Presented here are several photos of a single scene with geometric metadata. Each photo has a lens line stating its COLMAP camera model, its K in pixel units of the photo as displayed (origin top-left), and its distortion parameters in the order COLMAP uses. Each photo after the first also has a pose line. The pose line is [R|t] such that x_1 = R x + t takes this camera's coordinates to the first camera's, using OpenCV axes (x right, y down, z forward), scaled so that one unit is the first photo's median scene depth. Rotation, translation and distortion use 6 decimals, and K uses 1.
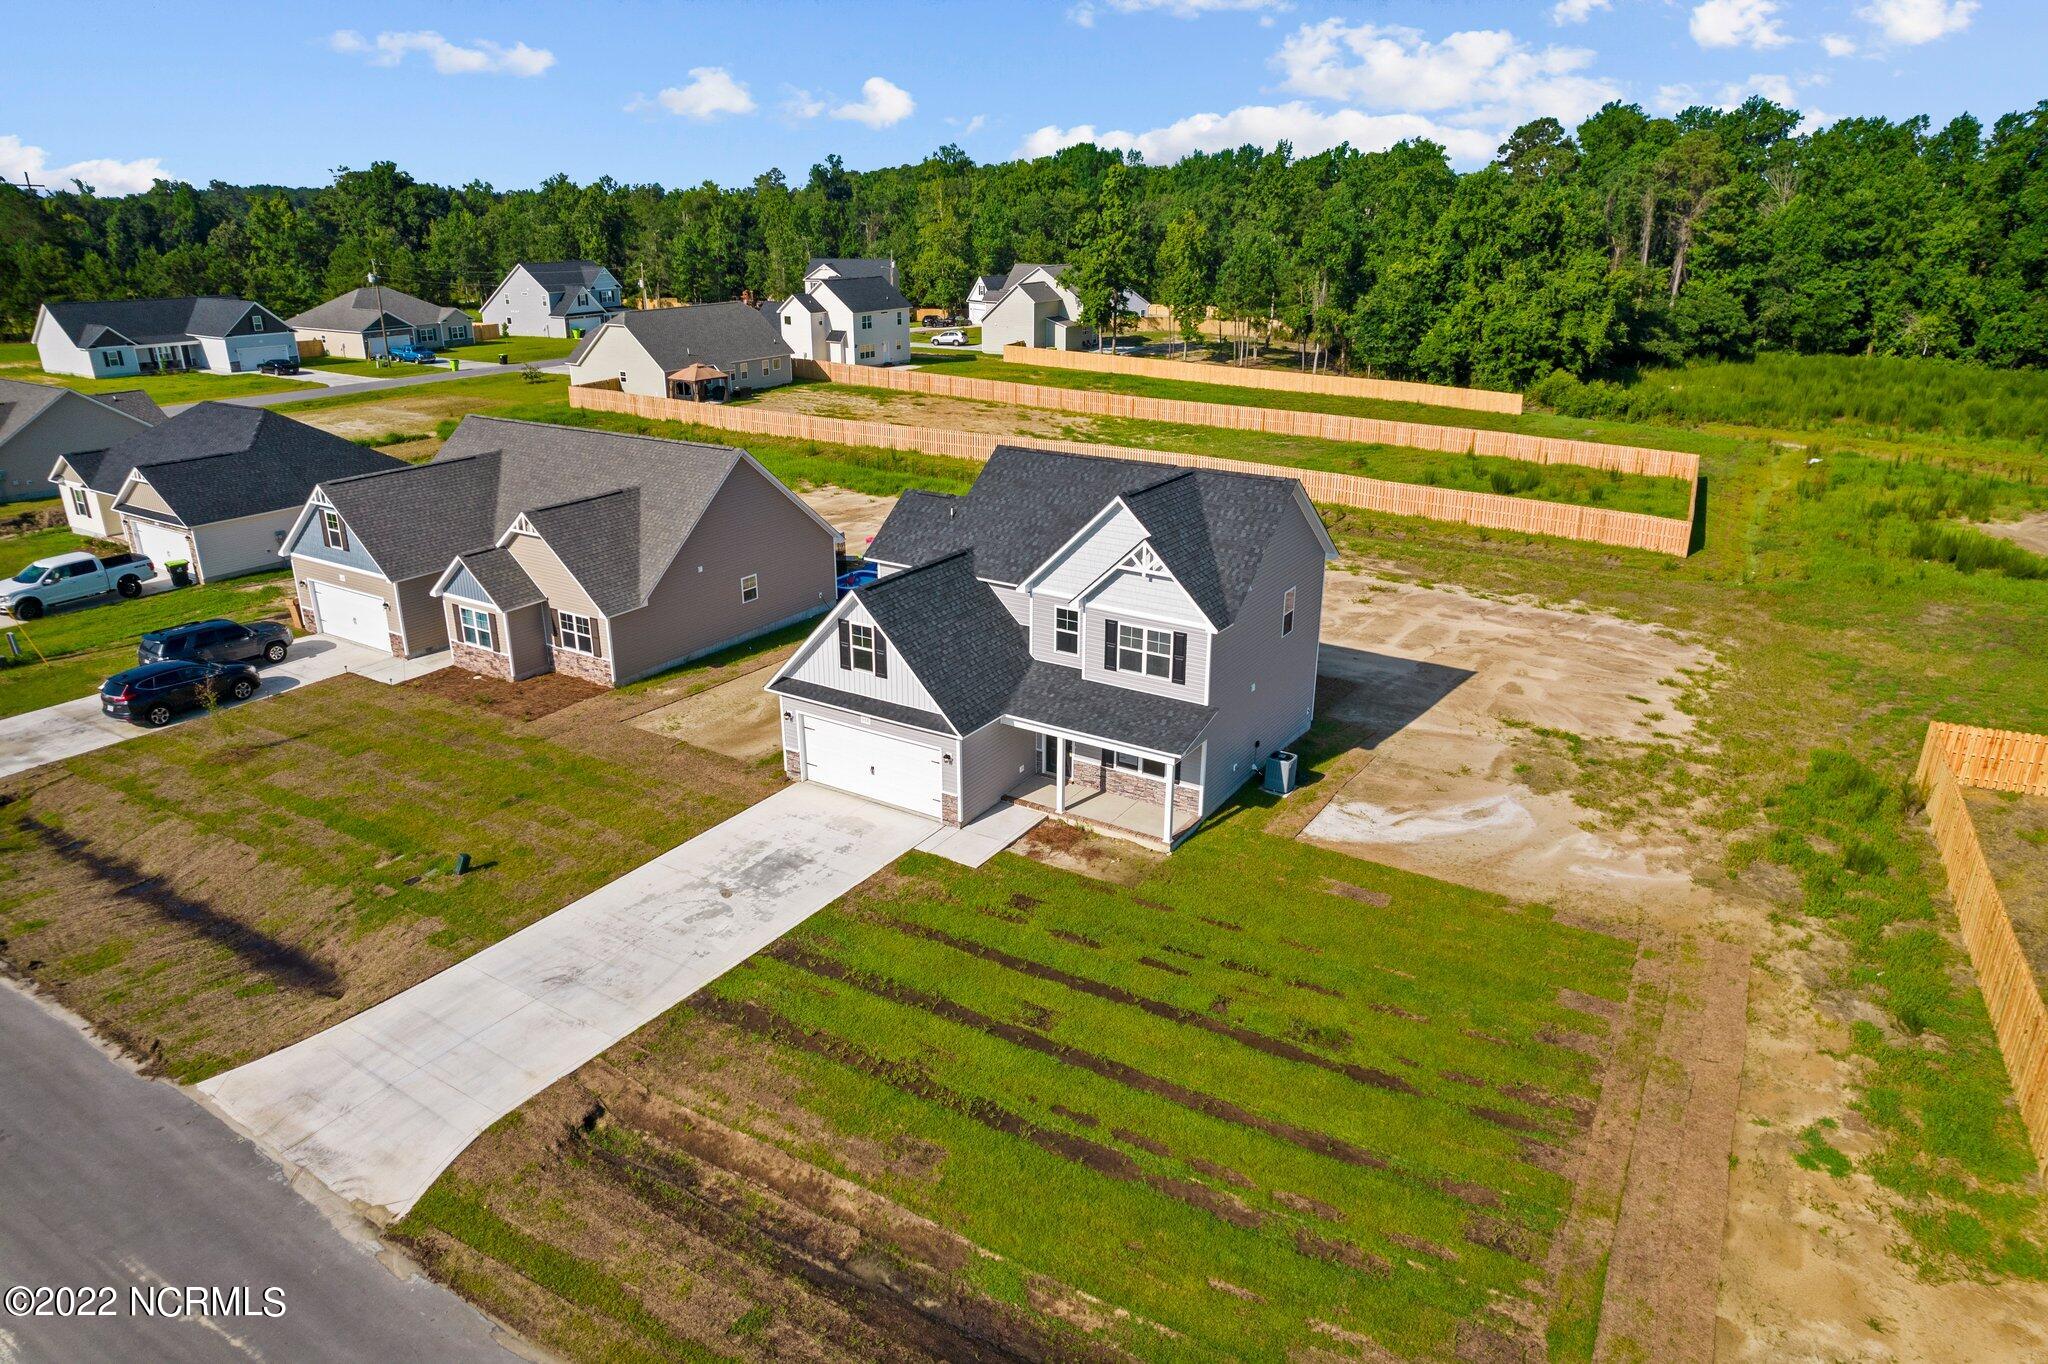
lens RADIAL K [[1306.6, 0, 1031.4], [0, 1306.6, 690.0], [0, 0, 1]] dist [-0.070523, 0.057031]
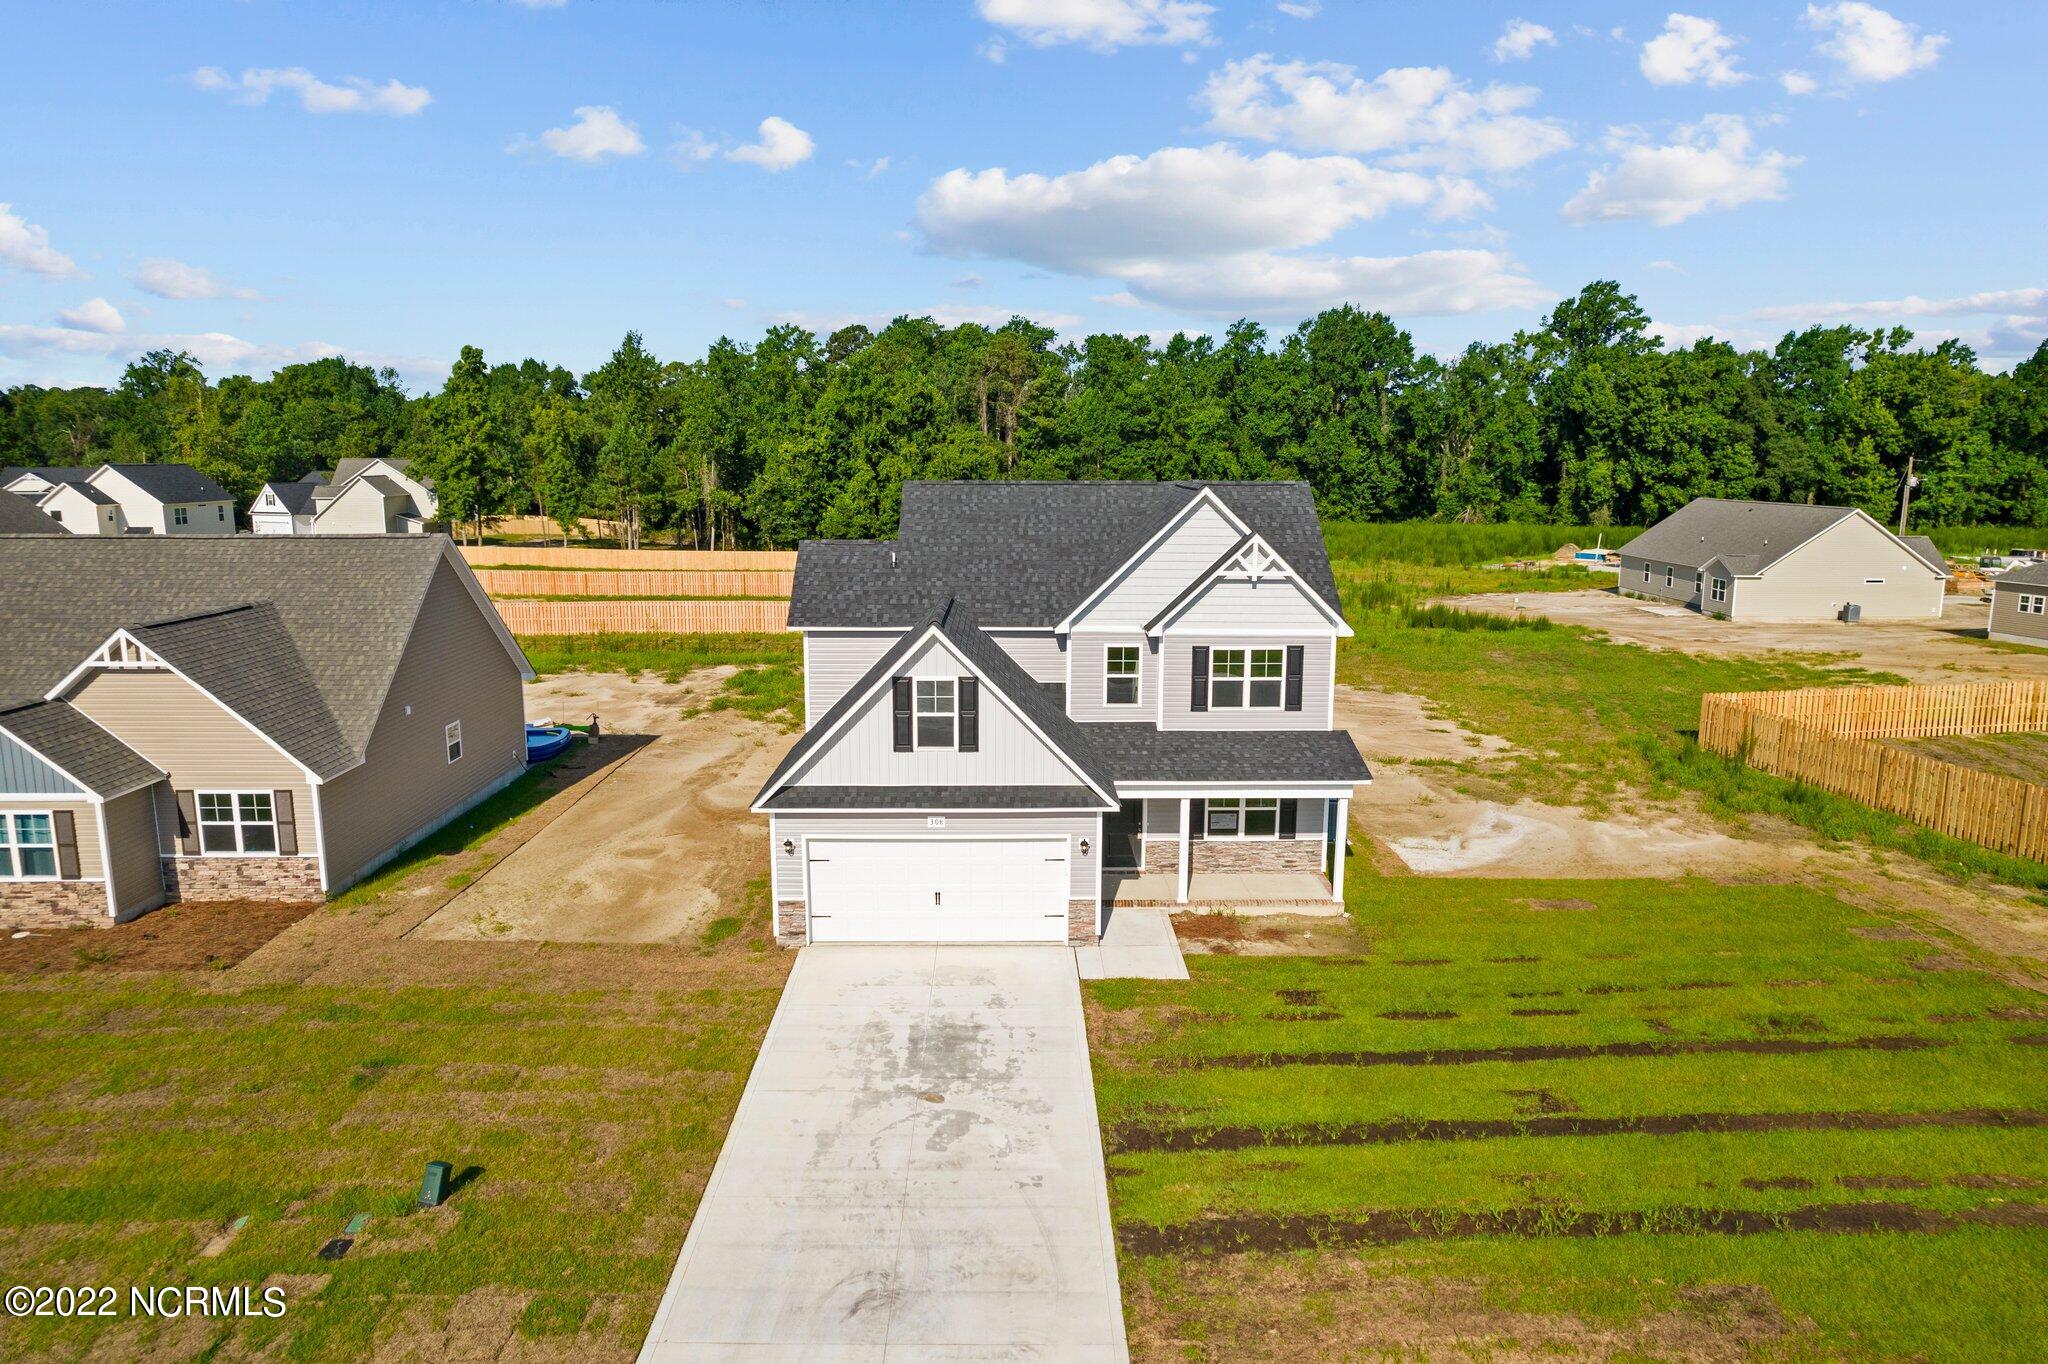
lens RADIAL K [[1306.6, 0, 1029.7], [0, 1306.6, 683.3], [0, 0, 1]] dist [-0.070523, 0.057031]
pose [[0.838088, -0.096915, 0.536858, -0.385282], [0.192124, 0.973481, -0.124188, 0.040087], [-0.510585, 0.207224, 0.834483, 0.329513]]
